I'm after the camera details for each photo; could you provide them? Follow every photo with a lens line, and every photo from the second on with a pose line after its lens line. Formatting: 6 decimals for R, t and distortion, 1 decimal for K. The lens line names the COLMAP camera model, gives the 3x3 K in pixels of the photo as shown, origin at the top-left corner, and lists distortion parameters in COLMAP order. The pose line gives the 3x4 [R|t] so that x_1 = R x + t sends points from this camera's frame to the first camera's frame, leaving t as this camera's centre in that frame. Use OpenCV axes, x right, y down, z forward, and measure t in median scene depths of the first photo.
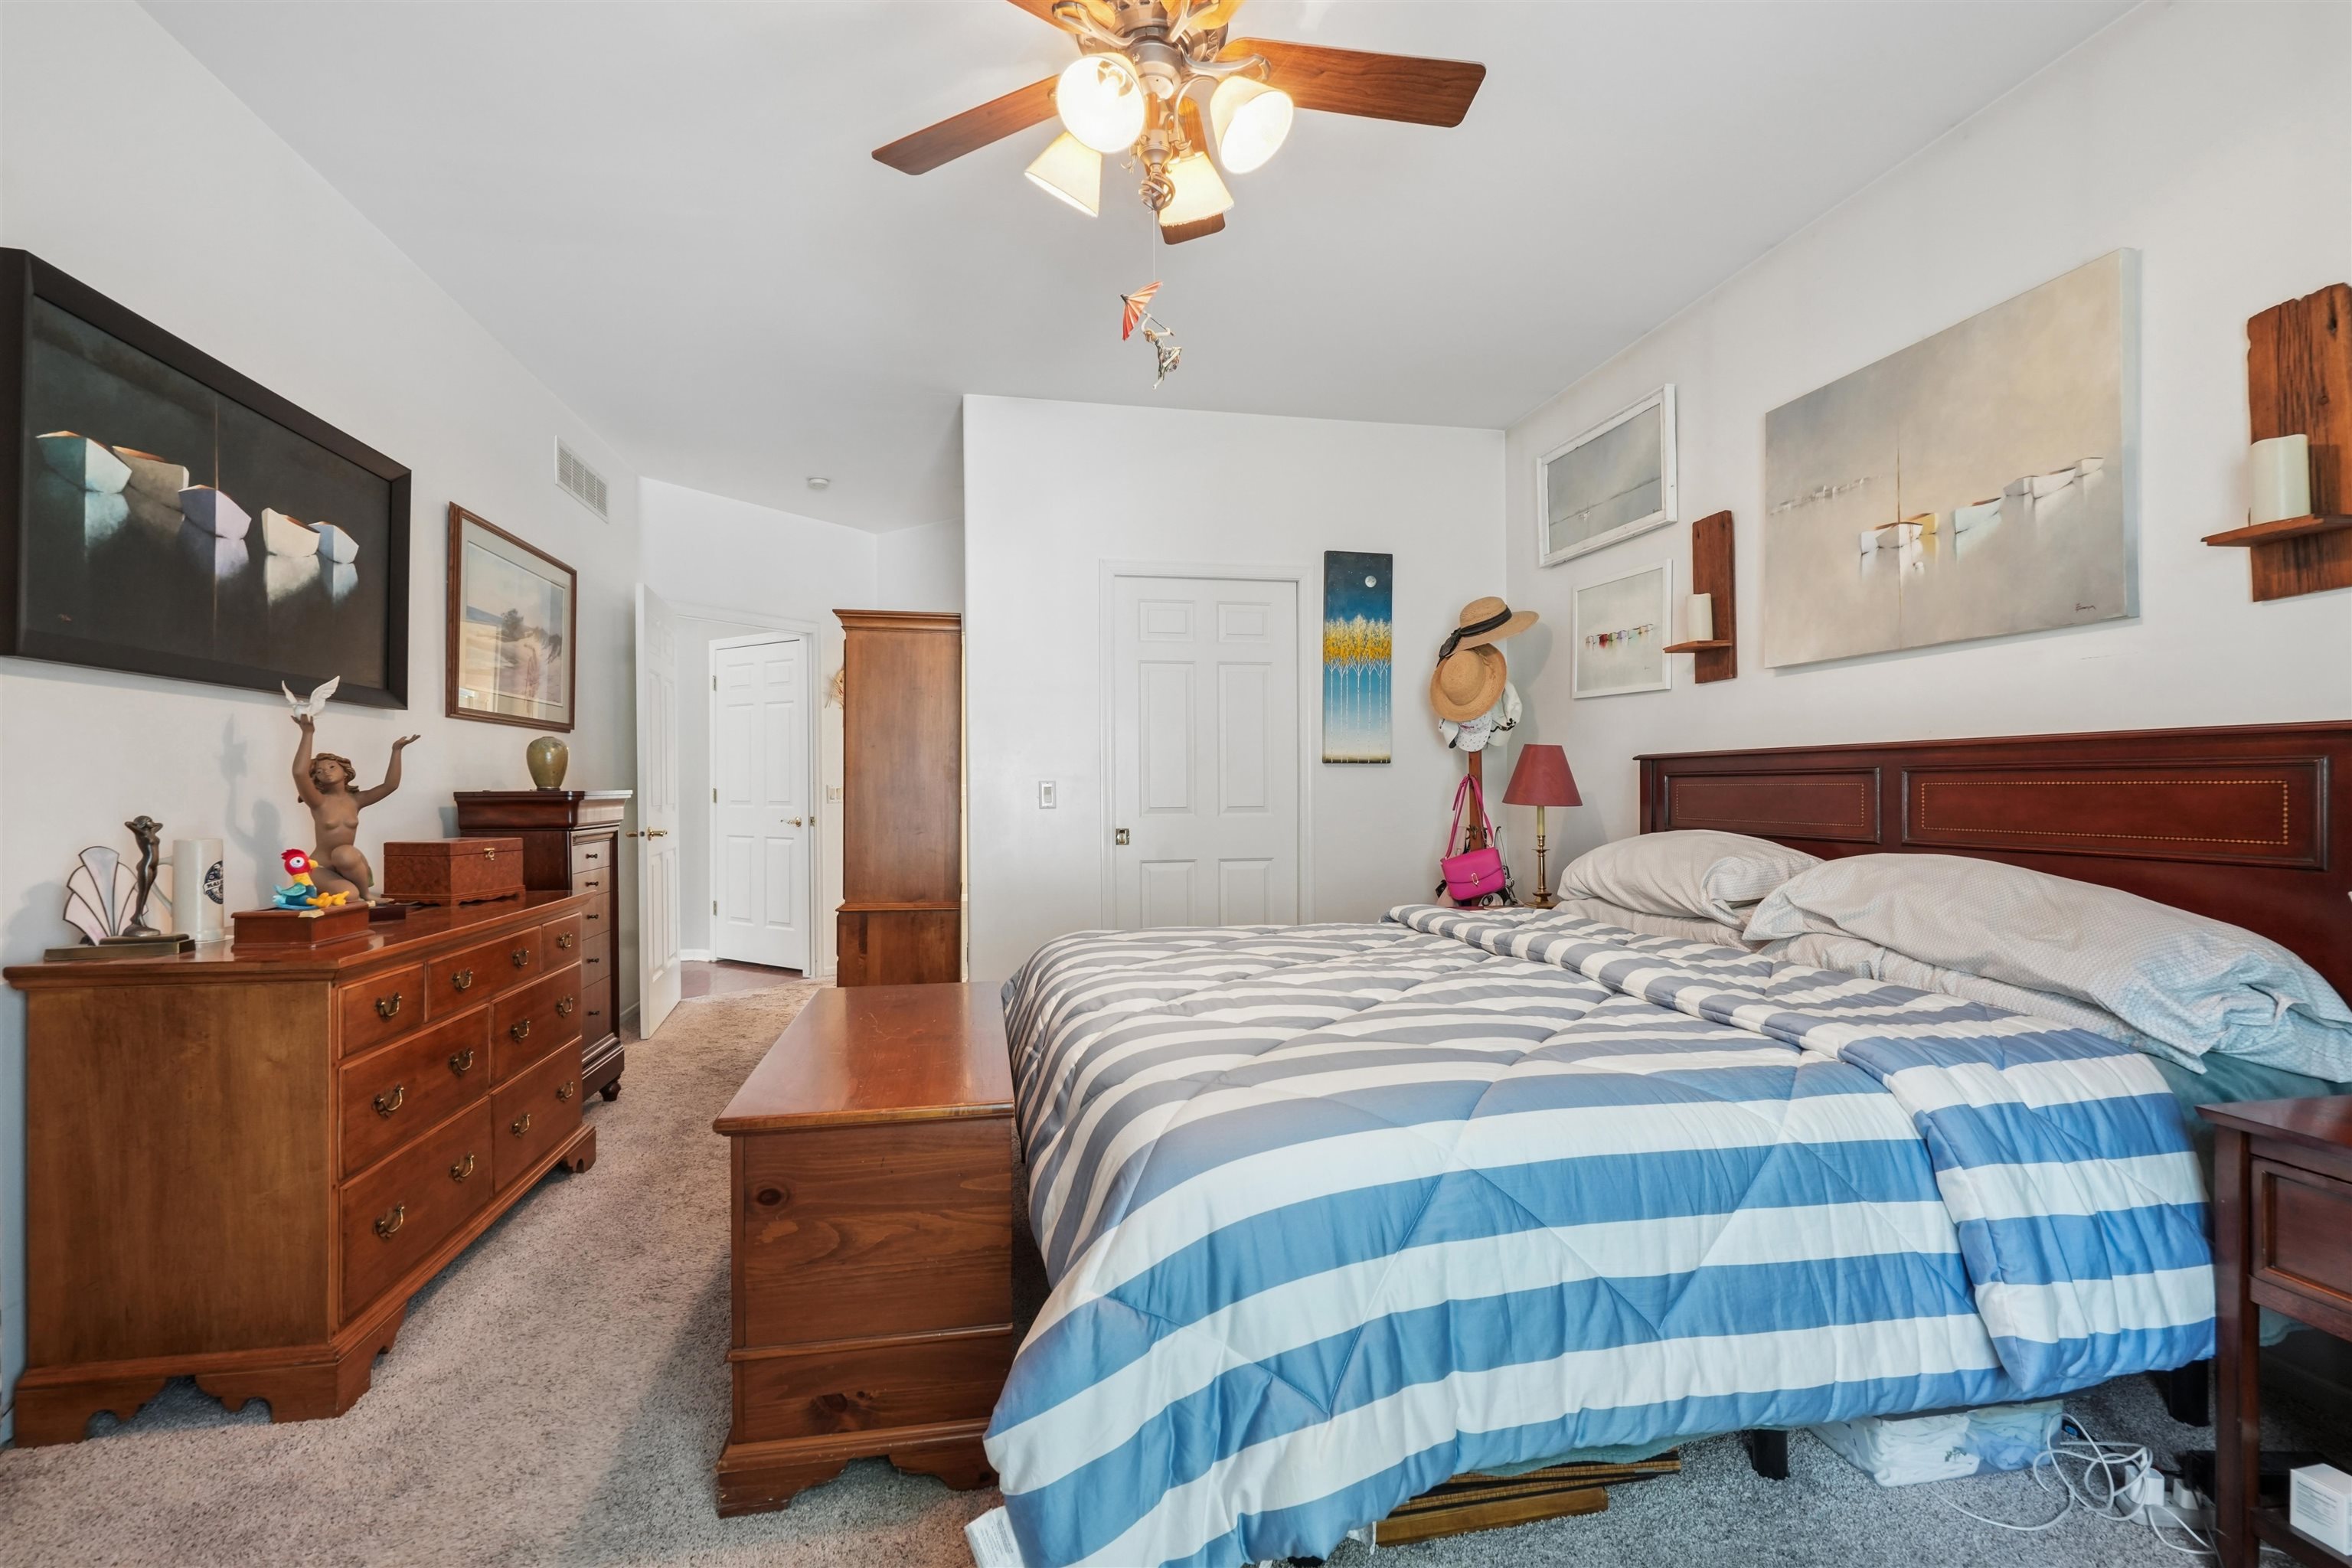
lens RADIAL K [[1077.6, 0, 1171.1], [0, 1077.6, 784.3], [0, 0, 1]] dist [0.000652, 0.000297]
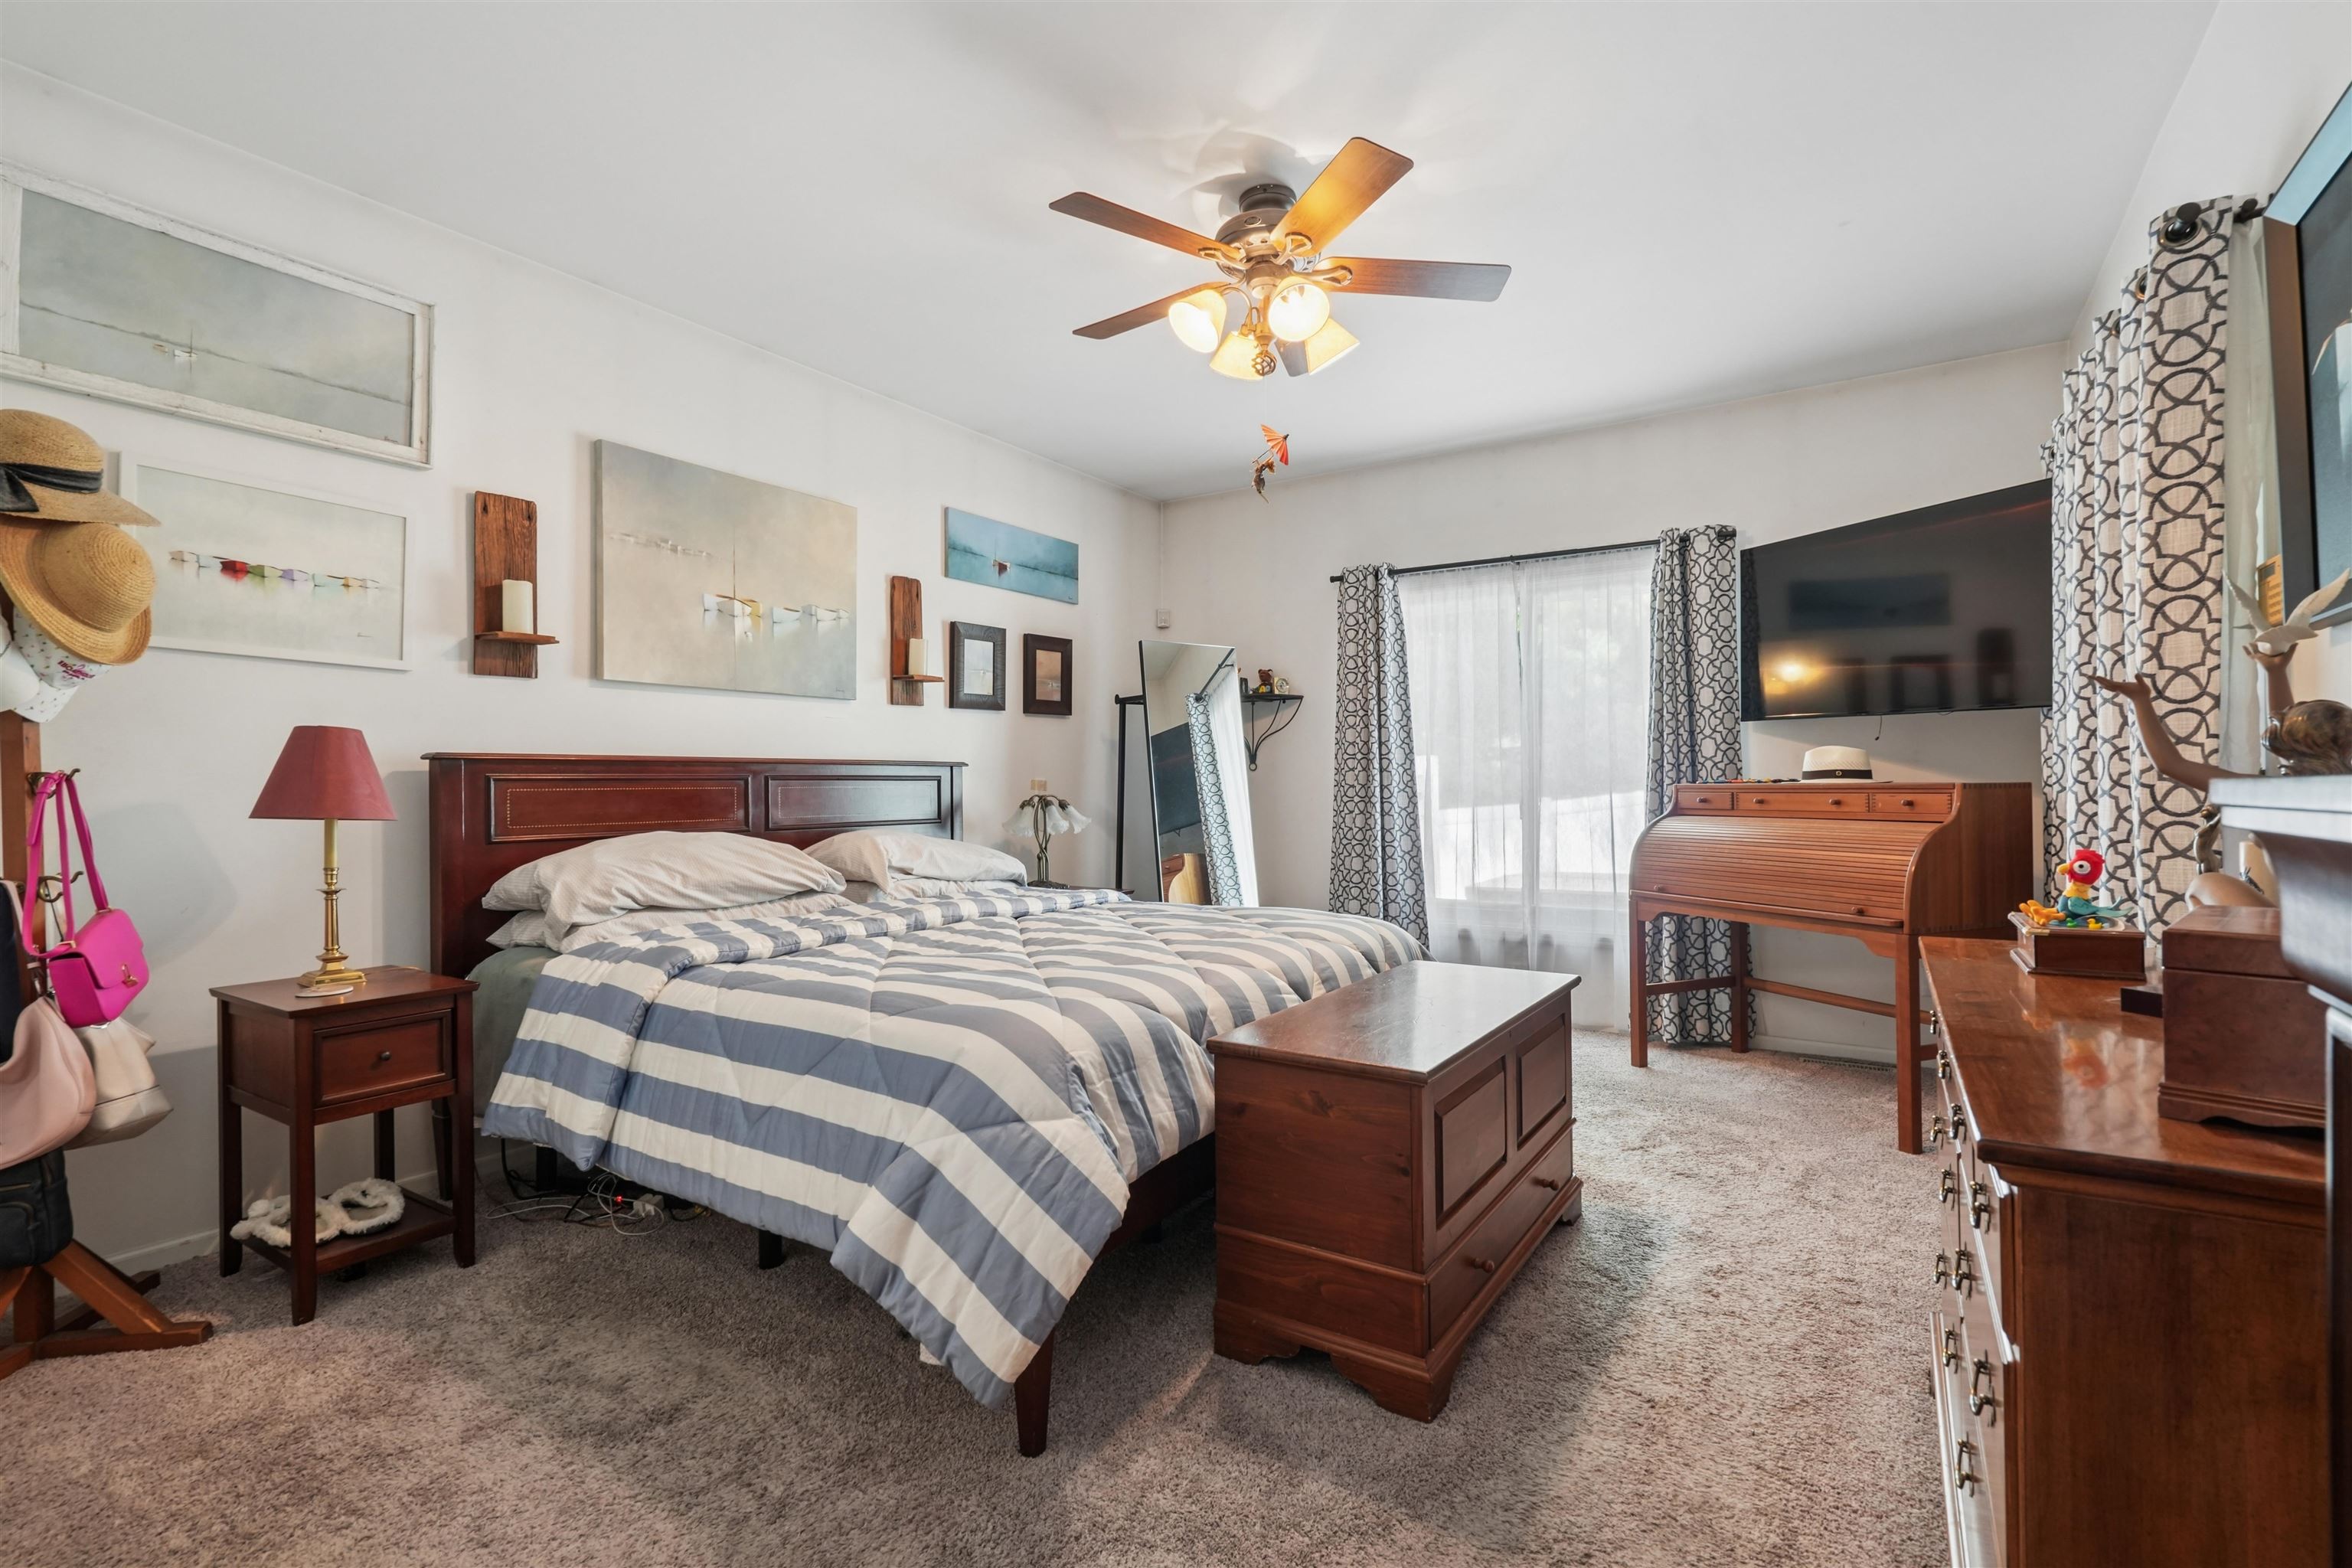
lens RADIAL K [[1077.6, 0, 1178.2], [0, 1077.6, 781.6], [0, 0, 1]] dist [0.000652, 0.000297]
pose [[-0.709937, 0.009296, 0.704203, -0.680488], [0.004534, 0.999952, -0.008629, 0.005574], [-0.704250, -0.002933, -0.709946, 1.543895]]
